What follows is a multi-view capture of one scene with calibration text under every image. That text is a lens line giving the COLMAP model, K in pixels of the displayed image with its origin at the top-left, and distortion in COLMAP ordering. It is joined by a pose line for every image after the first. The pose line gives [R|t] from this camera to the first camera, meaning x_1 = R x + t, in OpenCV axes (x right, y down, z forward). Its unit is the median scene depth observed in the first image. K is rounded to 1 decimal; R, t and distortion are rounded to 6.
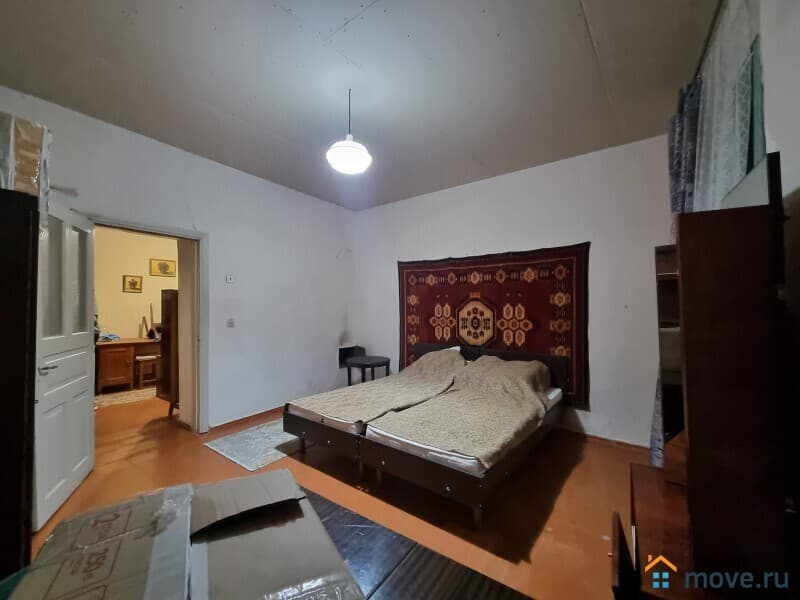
lens RADIAL K [[333.3, 0, 399.9], [0, 333.3, 305.6], [0, 0, 1]] dist [-0.000559, 0.000527]
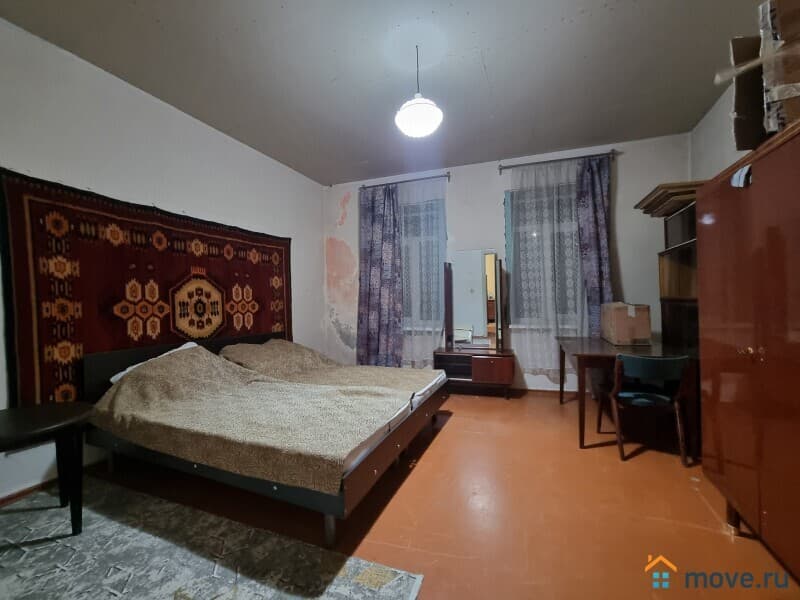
lens RADIAL K [[326.6, 0, 400.5], [0, 326.6, 305.9], [0, 0, 1]] dist [0.000582, 0.000232]
pose [[-0.270888, -0.008207, 0.962576, -0.614887], [0.021372, 0.999666, 0.014537, 0.047306], [-0.962373, 0.024510, -0.270623, 0.777996]]
